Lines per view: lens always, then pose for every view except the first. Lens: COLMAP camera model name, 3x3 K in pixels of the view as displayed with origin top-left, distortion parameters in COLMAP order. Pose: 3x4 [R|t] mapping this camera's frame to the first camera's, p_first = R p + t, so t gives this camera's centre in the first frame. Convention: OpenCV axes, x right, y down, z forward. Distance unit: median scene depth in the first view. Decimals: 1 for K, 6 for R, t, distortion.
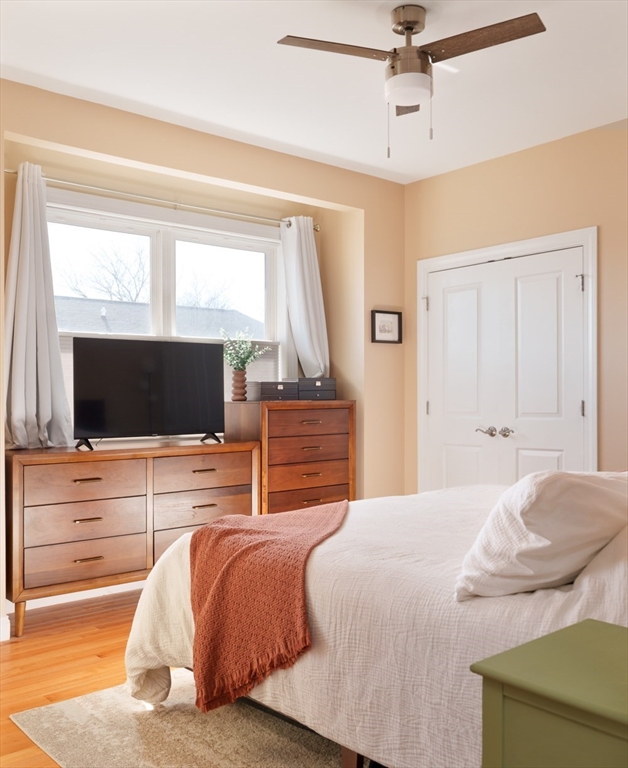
lens RADIAL K [[752.4, 0, 314.0], [0, 752.4, 384.0], [0, 0, 1]] dist [0.001790, 0.008168]
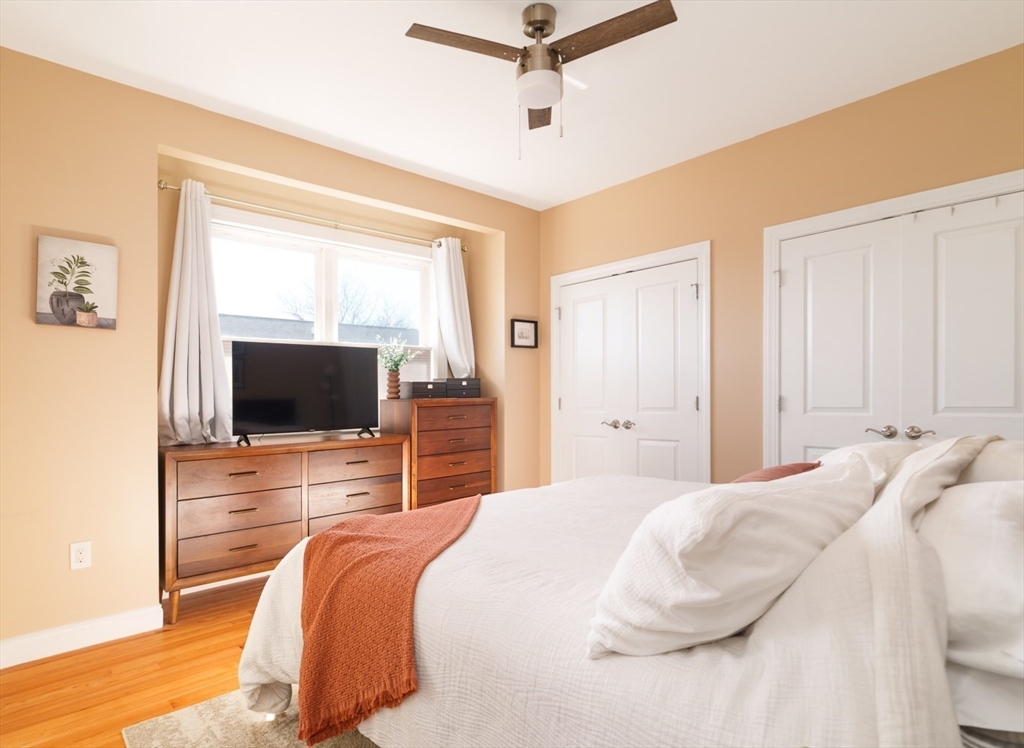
lens RADIAL K [[564.2, 0, 490.7], [0, 564.2, 407.7], [0, 0, 1]] dist [0.001161, 0.000308]
pose [[0.999683, -0.006940, 0.024194, 0.033302], [0.005971, 0.999186, 0.039907, 0.003640], [-0.024451, -0.039750, 0.998910, 0.191182]]
